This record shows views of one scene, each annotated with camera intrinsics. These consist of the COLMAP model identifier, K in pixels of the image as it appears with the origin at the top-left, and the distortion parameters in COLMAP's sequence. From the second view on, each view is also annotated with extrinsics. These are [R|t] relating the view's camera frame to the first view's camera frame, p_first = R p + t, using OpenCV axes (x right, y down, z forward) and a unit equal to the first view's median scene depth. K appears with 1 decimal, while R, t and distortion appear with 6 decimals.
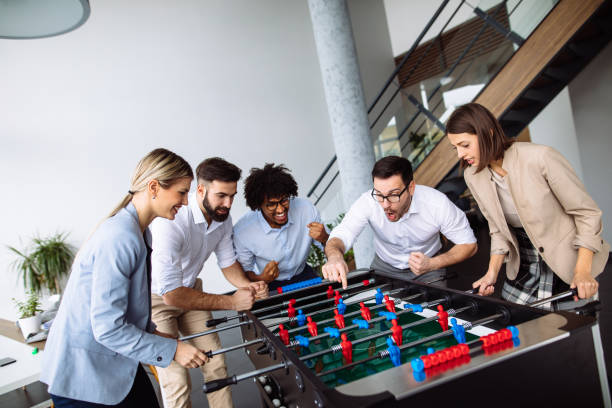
lens RADIAL K [[422.6, 0, 306.0], [0, 422.6, 204.0], [0, 0, 1]] dist [-0.021833, 0.009055]
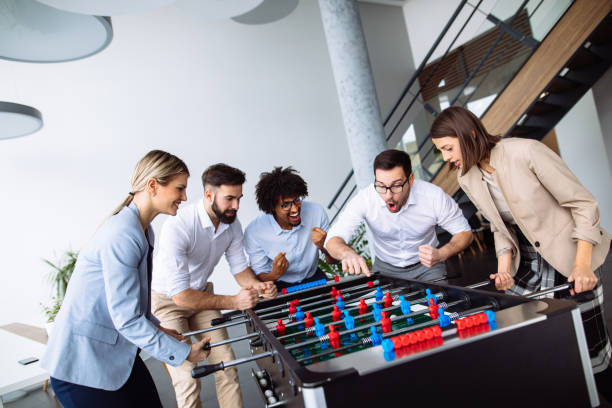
lens RADIAL K [[422.6, 0, 306.0], [0, 422.6, 204.0], [0, 0, 1]] dist [-0.021833, 0.009055]
pose [[0.997177, -0.016843, -0.073168, 0.065822], [0.013863, 0.999061, -0.041051, 0.035364], [0.073790, 0.039921, 0.996474, -0.020655]]
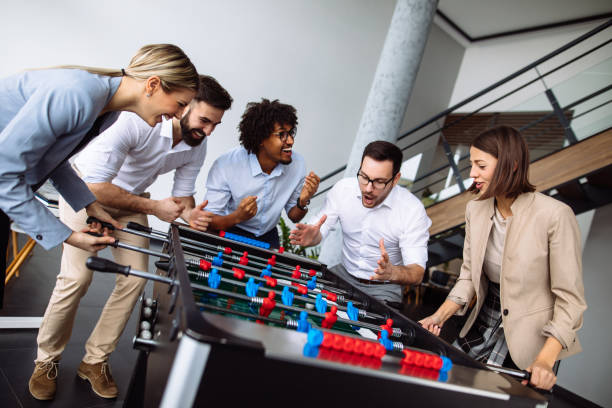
lens RADIAL K [[422.6, 0, 306.0], [0, 422.6, 204.0], [0, 0, 1]] dist [-0.021833, 0.009055]
pose [[0.886194, 0.463312, 0.001612, 0.061251], [-0.463098, 0.885881, -0.027455, 0.088223], [-0.014149, 0.023584, 0.999622, 0.104642]]
